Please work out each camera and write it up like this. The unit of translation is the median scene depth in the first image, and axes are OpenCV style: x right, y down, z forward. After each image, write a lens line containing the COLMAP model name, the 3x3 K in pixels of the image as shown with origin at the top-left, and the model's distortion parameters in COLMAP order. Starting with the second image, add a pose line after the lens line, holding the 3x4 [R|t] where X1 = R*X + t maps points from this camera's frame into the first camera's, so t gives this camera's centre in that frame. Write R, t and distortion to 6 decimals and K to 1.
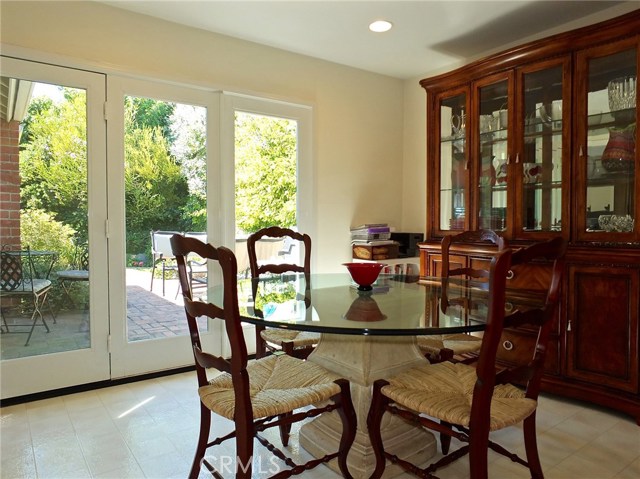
lens RADIAL K [[433.6, 0, 320.0], [0, 433.6, 244.8], [0, 0, 1]] dist [-0.012745, -0.000916]
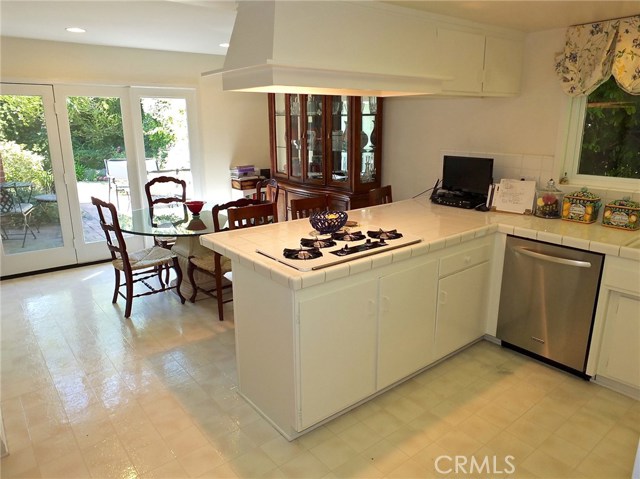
lens RADIAL K [[434.1, 0, 321.0], [0, 434.1, 240.6], [0, 0, 1]] dist [-0.040769, 0.029769]
pose [[0.998659, -0.014410, 0.049733, 0.251888], [0.003622, 0.977586, 0.210506, -0.087750], [-0.051652, -0.210043, 0.976327, -0.445189]]
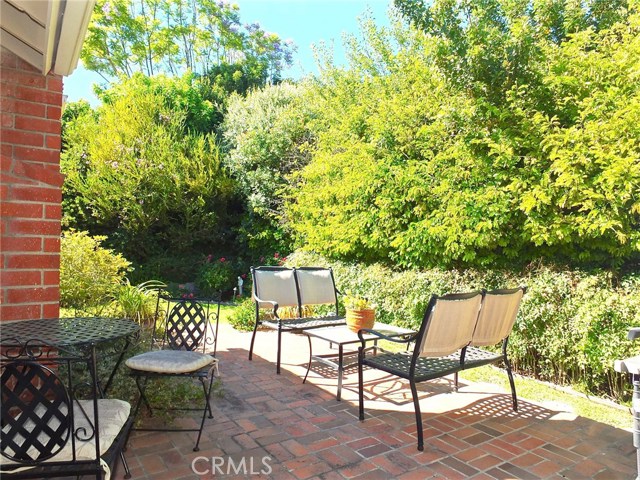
lens RADIAL K [[437.8, 0, 322.3], [0, 437.8, 241.4], [0, 0, 1]] dist [-0.006276, -0.001466]
pose [[0.999085, 0.005966, -0.042348, -0.363139], [-0.008261, 0.998495, -0.054224, -0.047623], [0.041960, 0.054524, 0.997630, 0.494150]]
